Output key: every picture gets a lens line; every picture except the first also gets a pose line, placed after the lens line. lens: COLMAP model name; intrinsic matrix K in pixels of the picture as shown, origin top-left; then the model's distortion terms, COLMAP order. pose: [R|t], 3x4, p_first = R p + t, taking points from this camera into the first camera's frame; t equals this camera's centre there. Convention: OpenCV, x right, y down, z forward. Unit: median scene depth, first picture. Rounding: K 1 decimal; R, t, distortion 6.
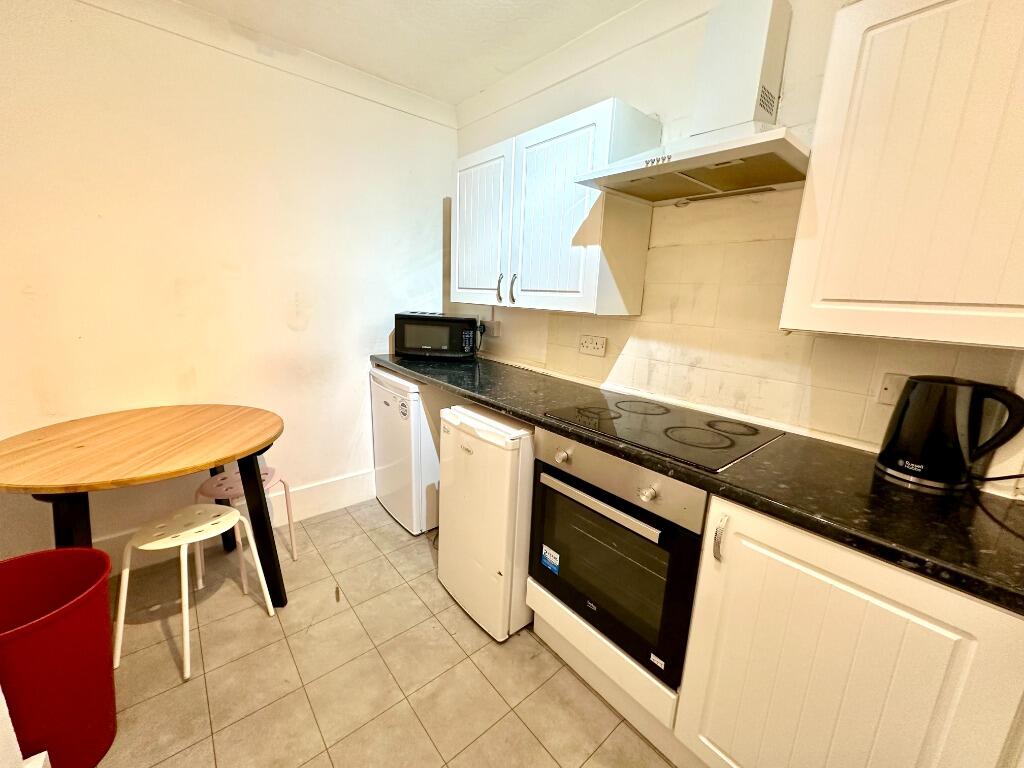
lens RADIAL K [[409.7, 0, 507.1], [0, 409.7, 384.9], [0, 0, 1]] dist [0.001839, 0.000399]
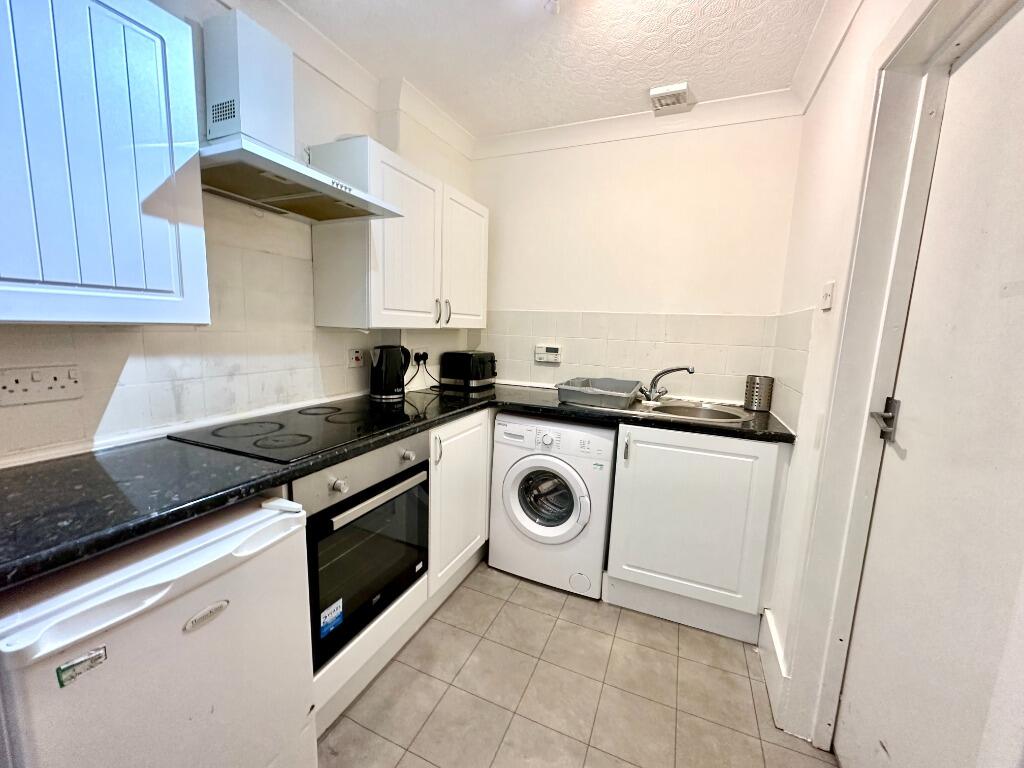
lens RADIAL K [[409.7, 0, 506.8], [0, 409.7, 383.5], [0, 0, 1]] dist [0.001839, 0.000399]
pose [[-0.442467, -0.180199, 0.878494, -0.679032], [0.142915, 0.952916, 0.267446, -0.197529], [-0.885324, 0.243886, -0.395880, 0.868418]]
